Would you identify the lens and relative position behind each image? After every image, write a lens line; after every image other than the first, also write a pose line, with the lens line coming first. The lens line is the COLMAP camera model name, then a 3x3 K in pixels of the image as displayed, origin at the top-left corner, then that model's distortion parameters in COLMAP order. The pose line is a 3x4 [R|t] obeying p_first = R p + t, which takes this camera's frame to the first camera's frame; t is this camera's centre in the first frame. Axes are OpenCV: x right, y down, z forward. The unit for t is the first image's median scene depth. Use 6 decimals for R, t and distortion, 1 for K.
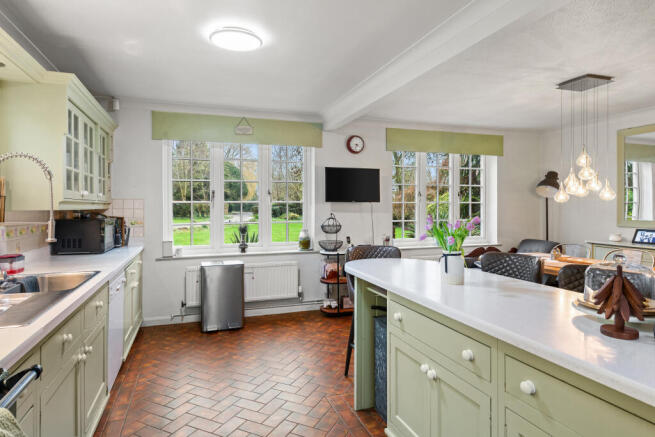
lens RADIAL K [[380.7, 0, 327.5], [0, 380.7, 218.5], [0, 0, 1]] dist [0.002771, 0.000382]
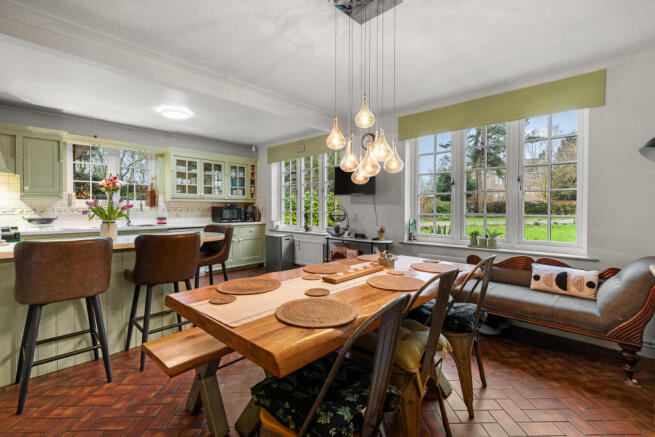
lens RADIAL K [[288.8, 0, 323.8], [0, 288.8, 206.0], [0, 0, 1]] dist [0.023409, -0.000146]
pose [[0.494054, 0.001620, -0.869430, 0.820319], [-0.020303, 0.999747, -0.009675, 0.001055], [0.869194, 0.022432, 0.493962, 0.539745]]
